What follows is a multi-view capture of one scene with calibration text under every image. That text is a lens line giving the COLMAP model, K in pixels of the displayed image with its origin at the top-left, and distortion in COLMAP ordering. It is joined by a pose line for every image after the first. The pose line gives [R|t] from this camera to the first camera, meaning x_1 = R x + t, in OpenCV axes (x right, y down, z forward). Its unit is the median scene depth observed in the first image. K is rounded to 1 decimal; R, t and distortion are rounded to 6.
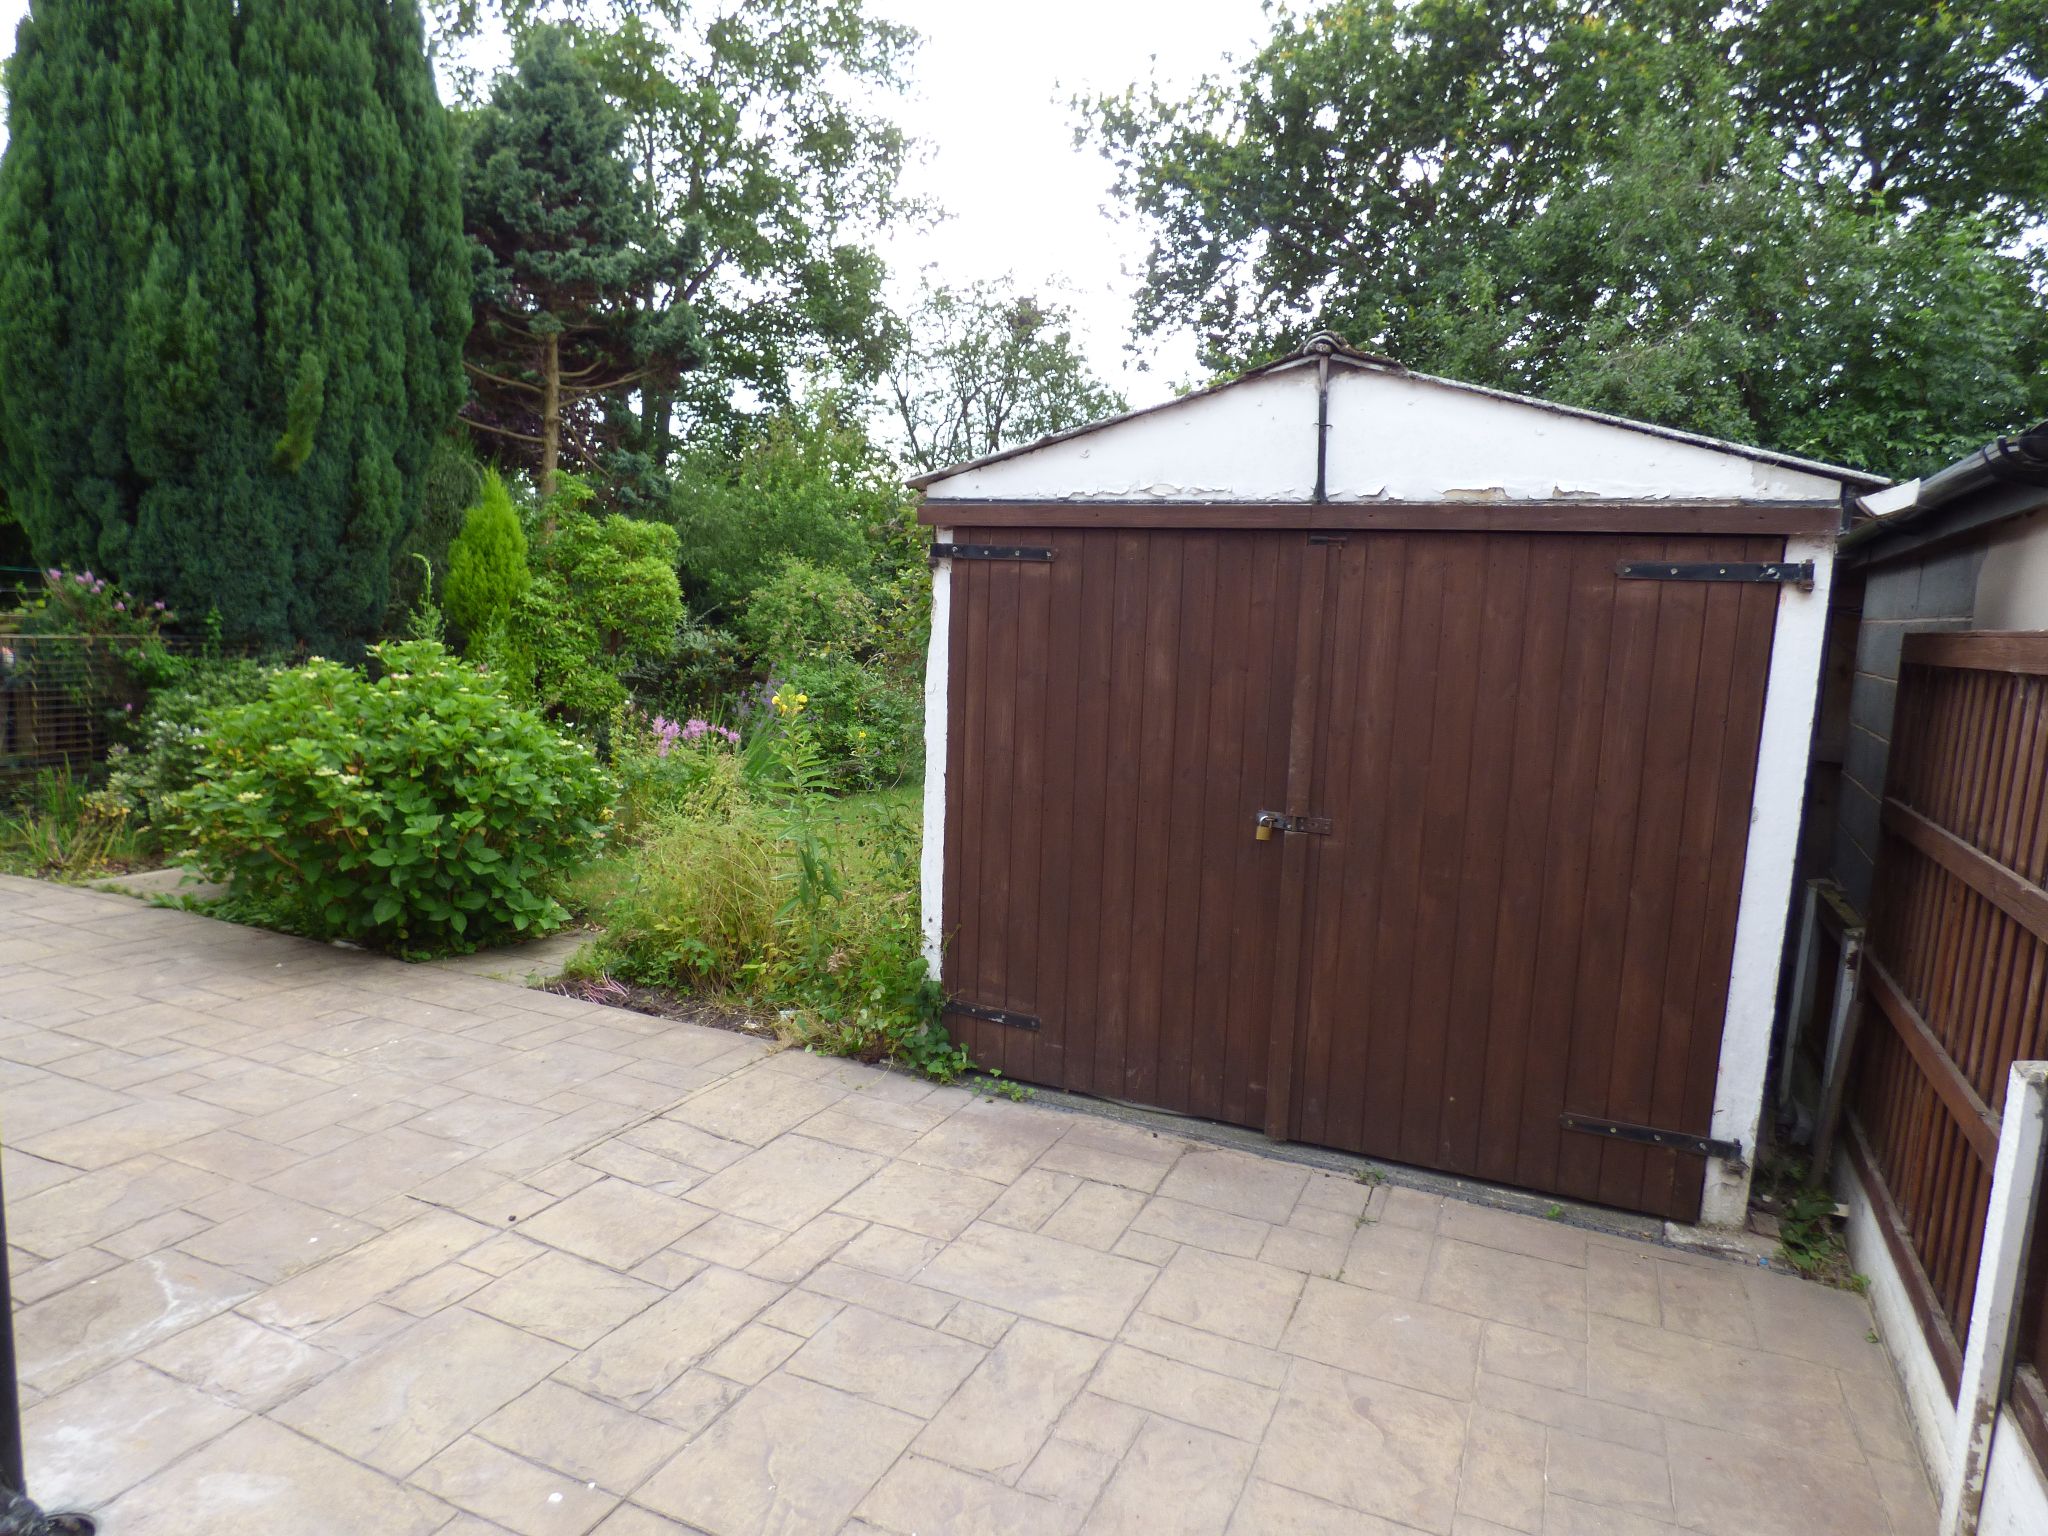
lens RADIAL K [[1250.0, 0, 1024.0], [0, 1250.0, 768.0], [0, 0, 1]] dist [0.001397, 0.000016]
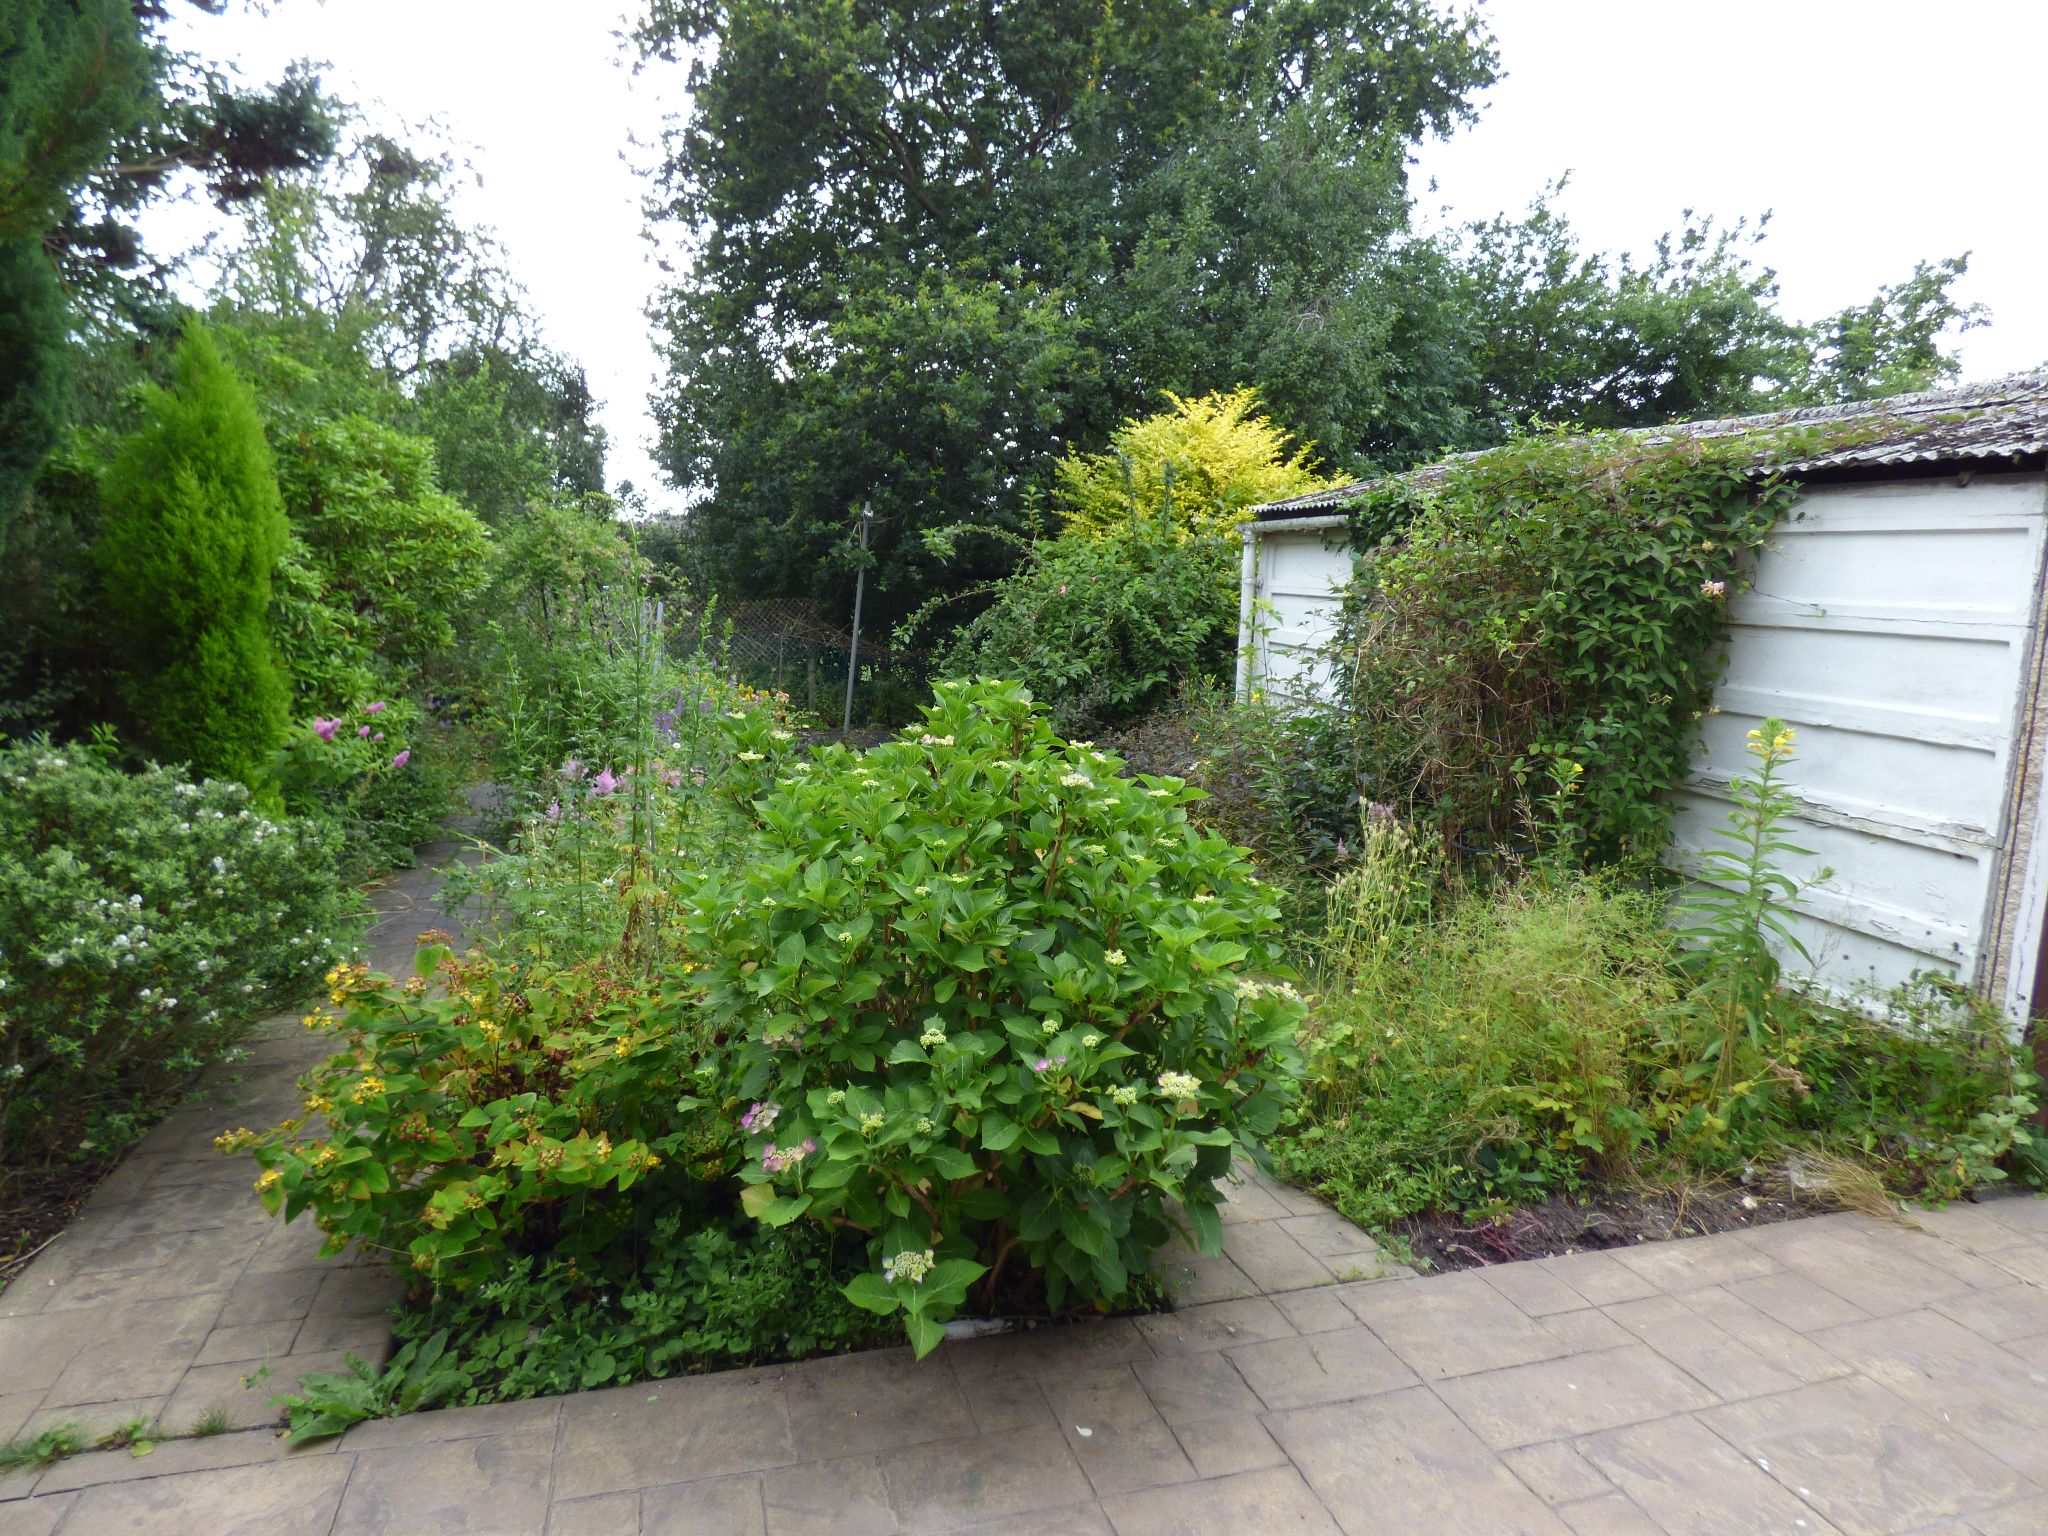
lens RADIAL K [[1250.0, 0, 1024.0], [0, 1250.0, 768.0], [0, 0, 1]] dist [0.001397, 0.000016]
pose [[0.757509, -0.115725, 0.642486, -0.736249], [0.084248, 0.993262, 0.079575, -0.097160], [-0.647366, -0.006150, 0.762155, 0.569218]]
